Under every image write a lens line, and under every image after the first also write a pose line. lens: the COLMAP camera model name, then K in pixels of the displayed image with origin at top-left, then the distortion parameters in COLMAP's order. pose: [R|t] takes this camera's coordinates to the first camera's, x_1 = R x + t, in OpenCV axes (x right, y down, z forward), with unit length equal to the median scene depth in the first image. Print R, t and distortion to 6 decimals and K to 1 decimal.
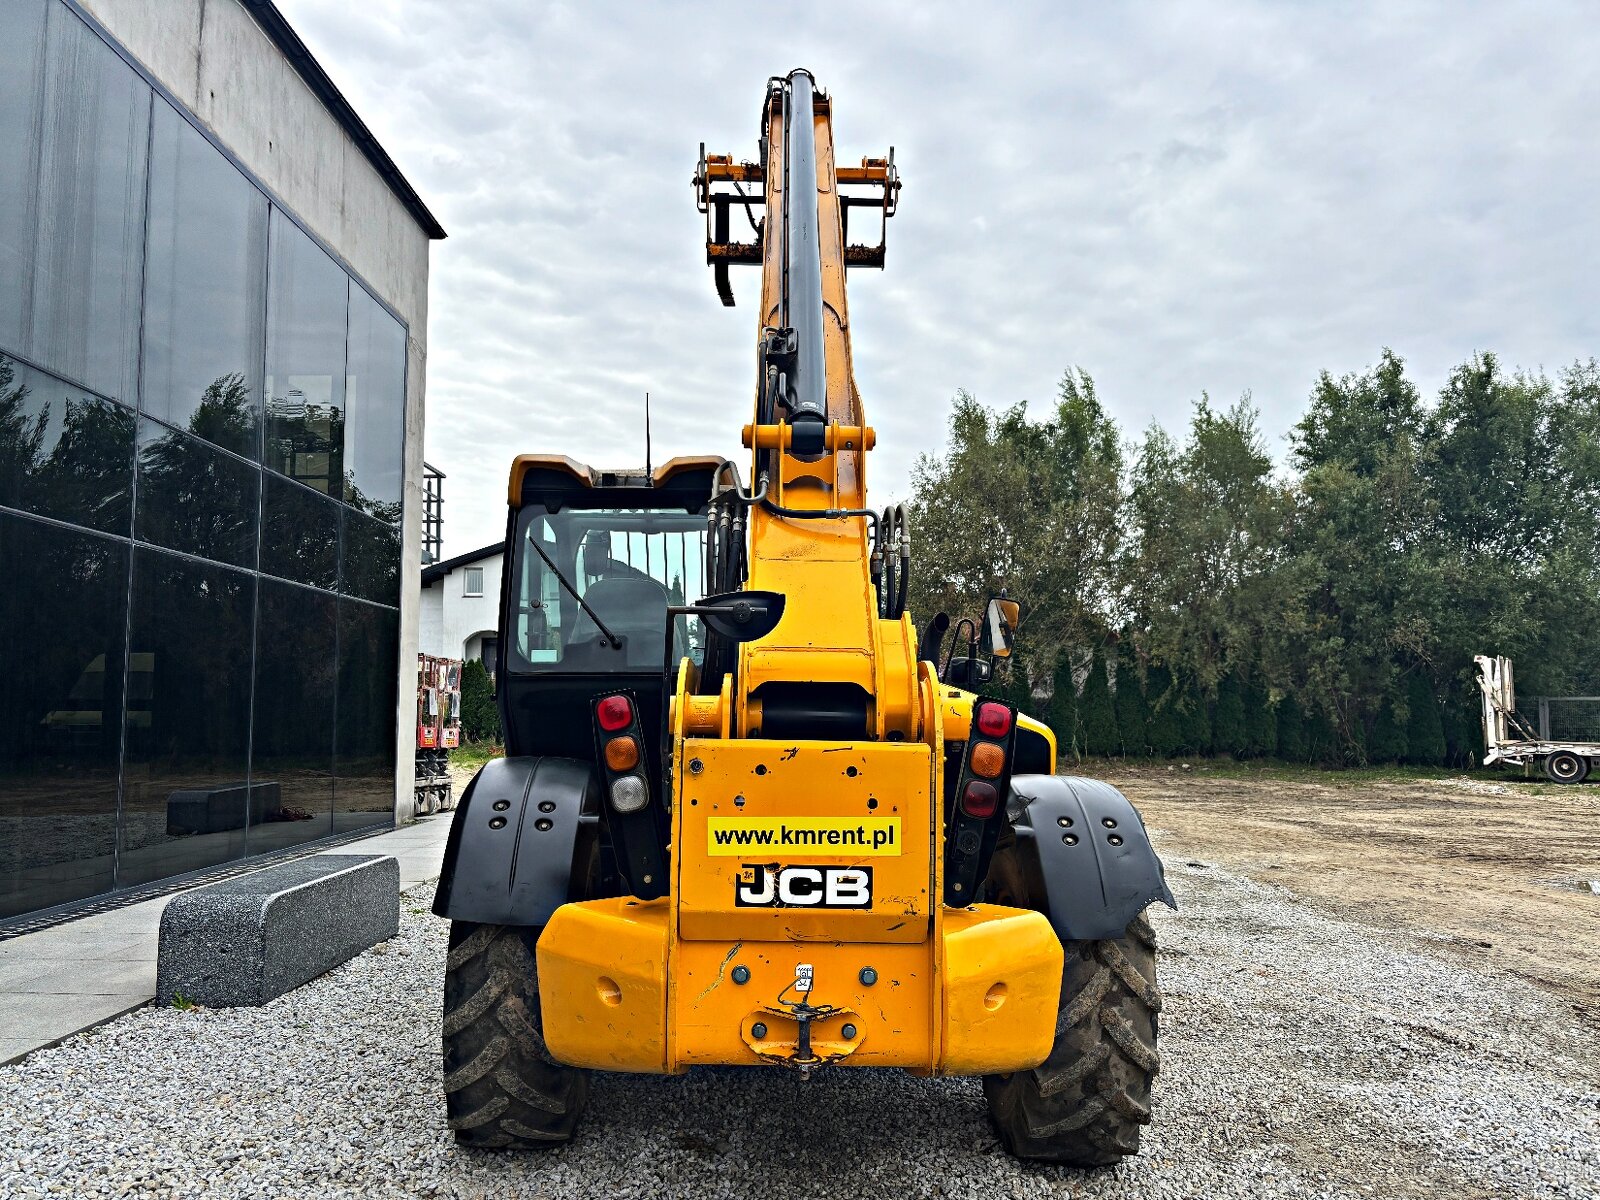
lens RADIAL K [[1206.6, 0, 802.7], [0, 1206.6, 597.6], [0, 0, 1]] dist [0.037475, -0.045948]
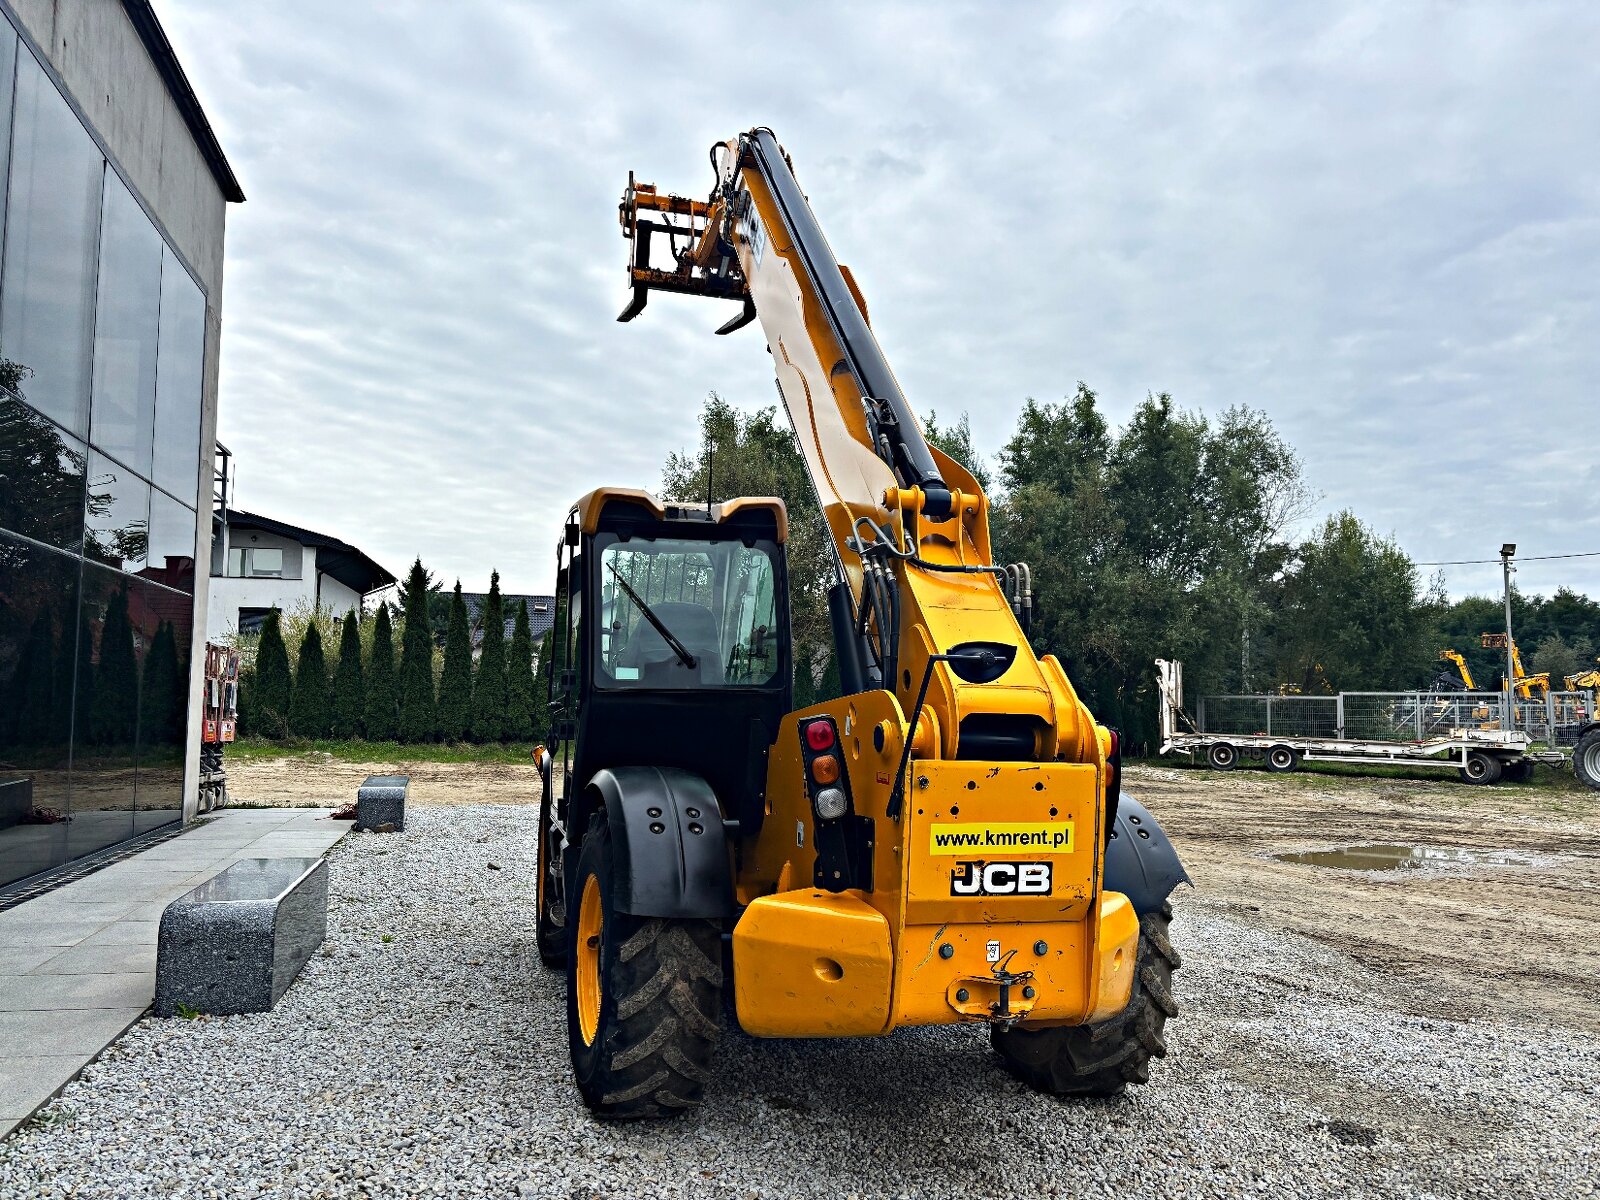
lens RADIAL K [[1202.7, 0, 802.4], [0, 1202.7, 605.2], [0, 0, 1]] dist [0.065937, -0.099966]
pose [[0.965317, 0.030264, 0.259319, -0.229433], [-0.034810, 0.999310, 0.012955, -0.022446], [-0.258748, -0.021533, 0.965705, -0.062357]]
